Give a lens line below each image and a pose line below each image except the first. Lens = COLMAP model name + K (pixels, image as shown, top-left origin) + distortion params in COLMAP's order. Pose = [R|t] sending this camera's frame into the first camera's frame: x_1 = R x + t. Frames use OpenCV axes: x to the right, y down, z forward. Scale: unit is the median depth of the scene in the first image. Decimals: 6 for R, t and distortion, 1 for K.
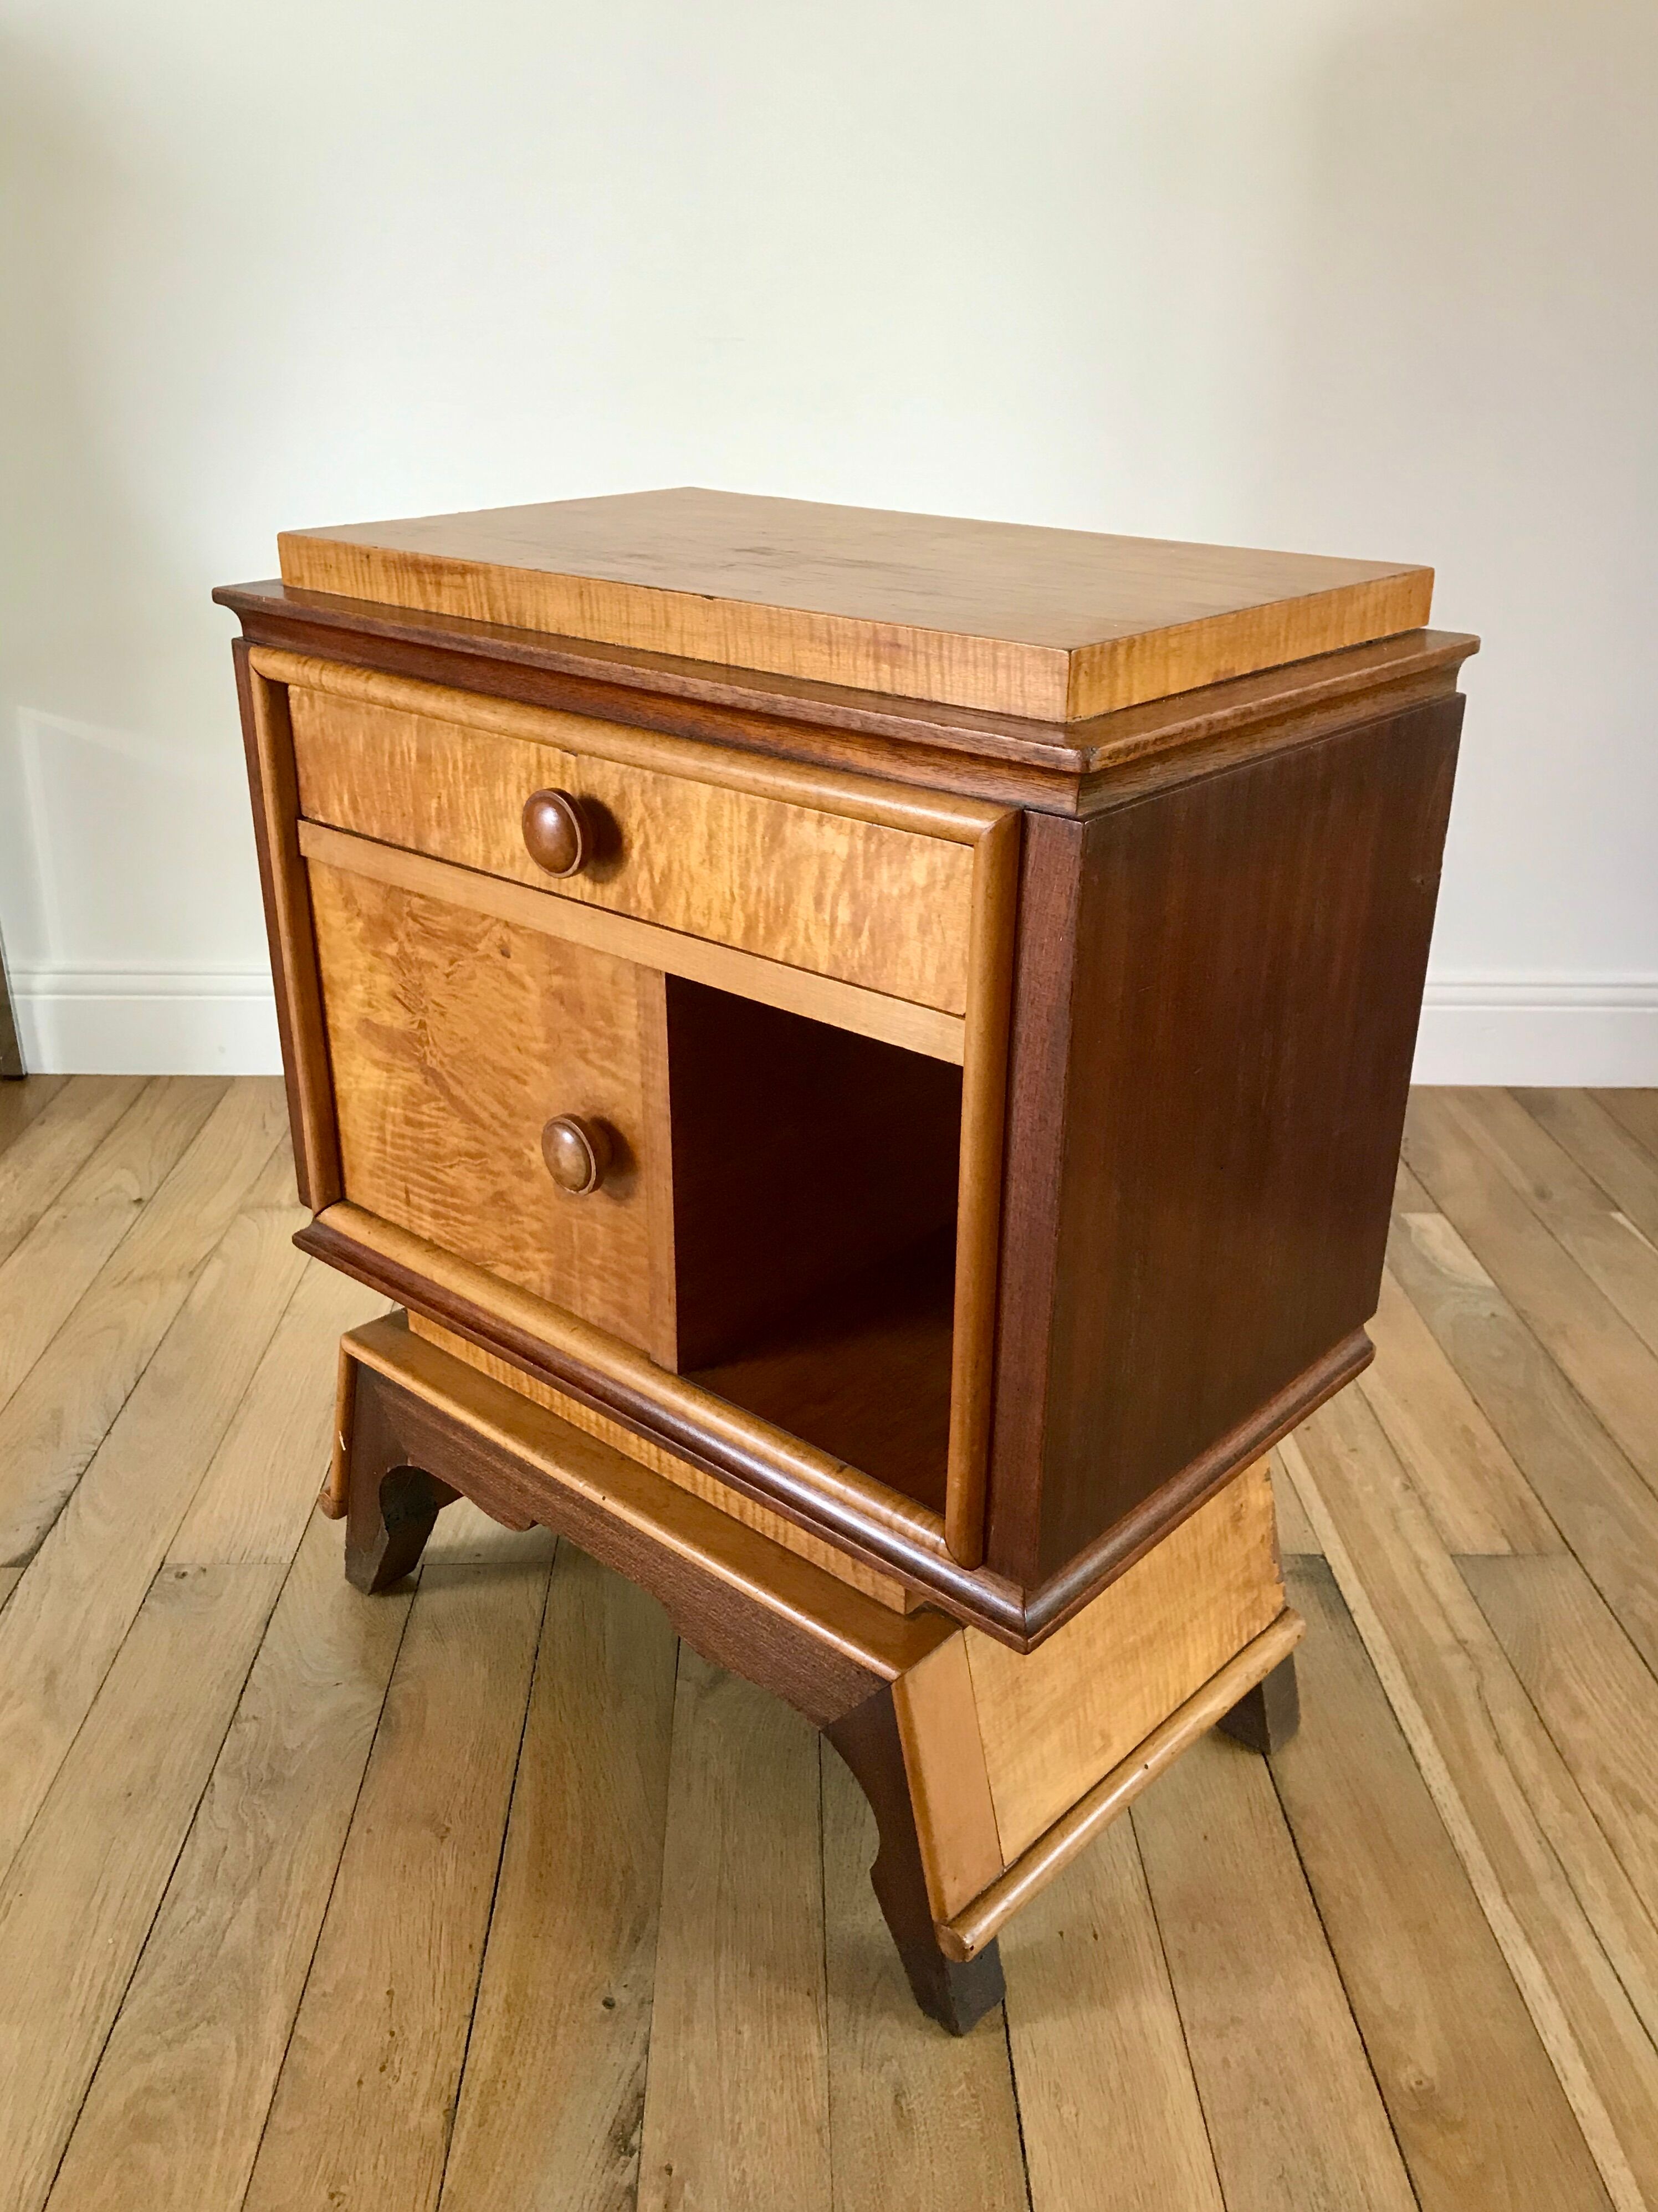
lens RADIAL K [[1836.5, 0, 829.0], [0, 1836.5, 1106.0], [0, 0, 1]] dist [0.083496, -0.126438]
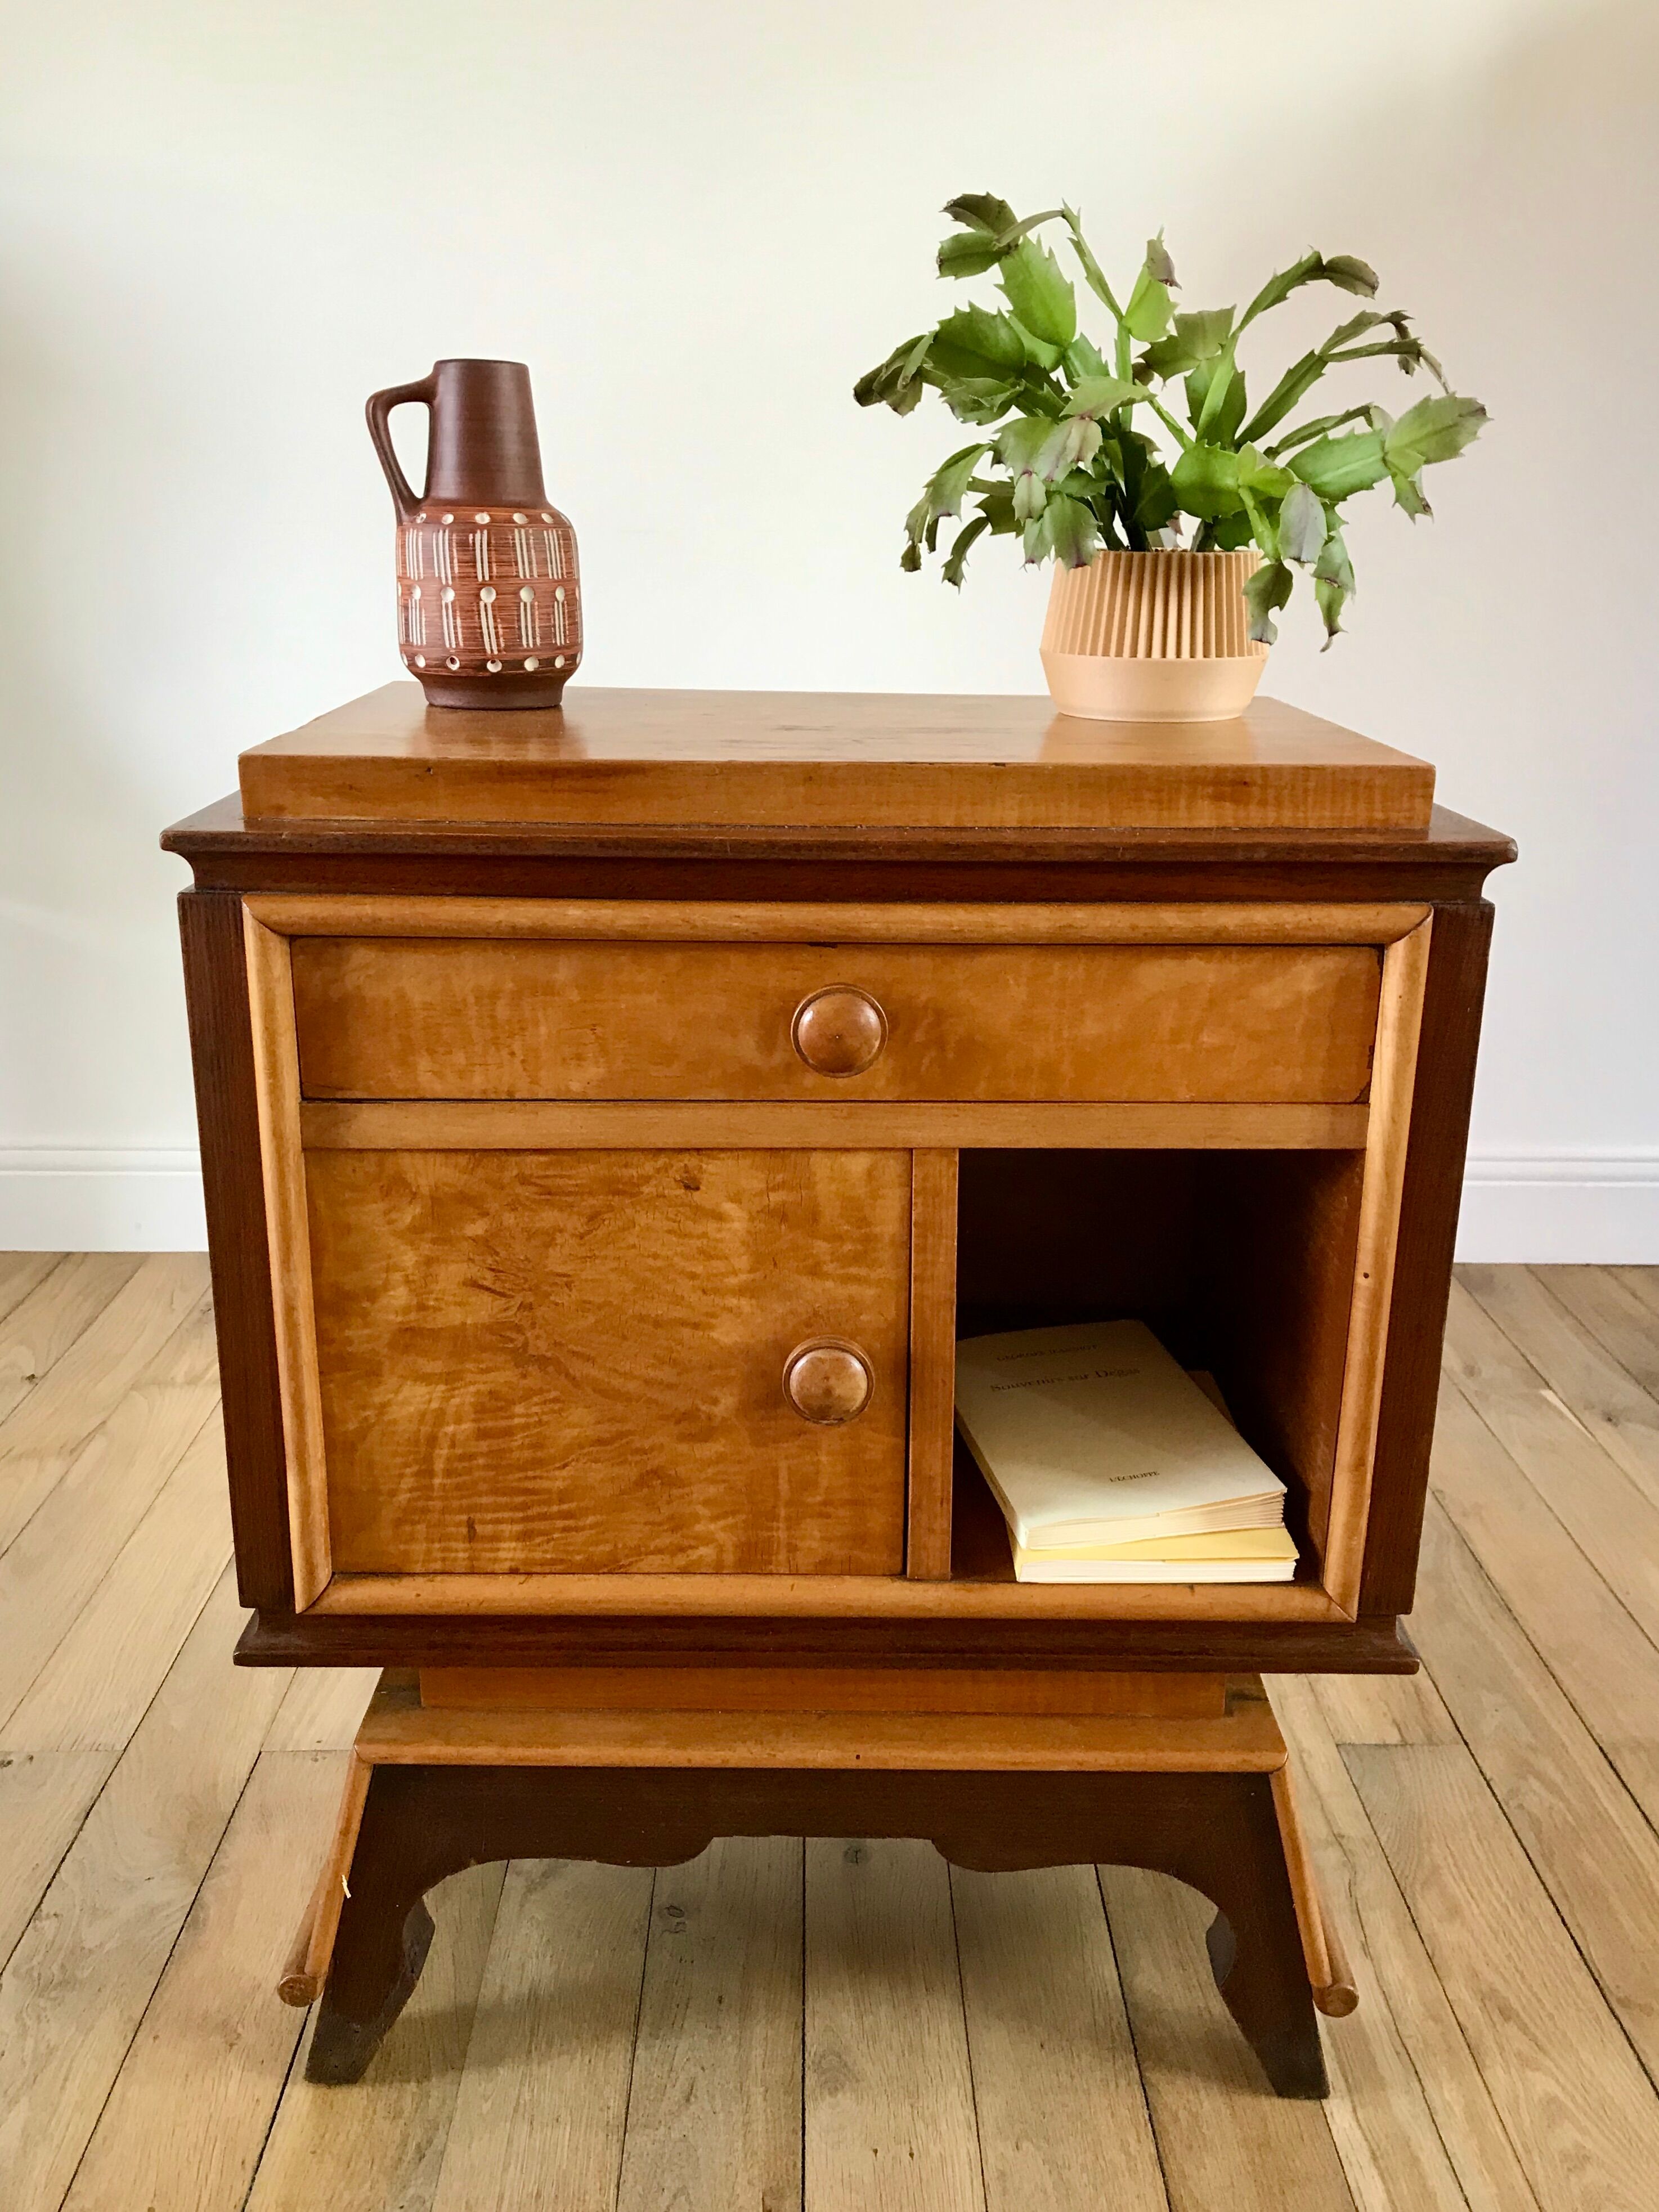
lens RADIAL K [[1881.6, 0, 833.9], [0, 1881.6, 1106.4], [0, 0, 1]] dist [0.080919, -0.122441]
pose [[0.737973, -0.198102, 0.645098, -0.647628], [0.265120, 0.964189, -0.007198, -0.087940], [-0.620571, 0.176340, 0.764066, 0.238882]]
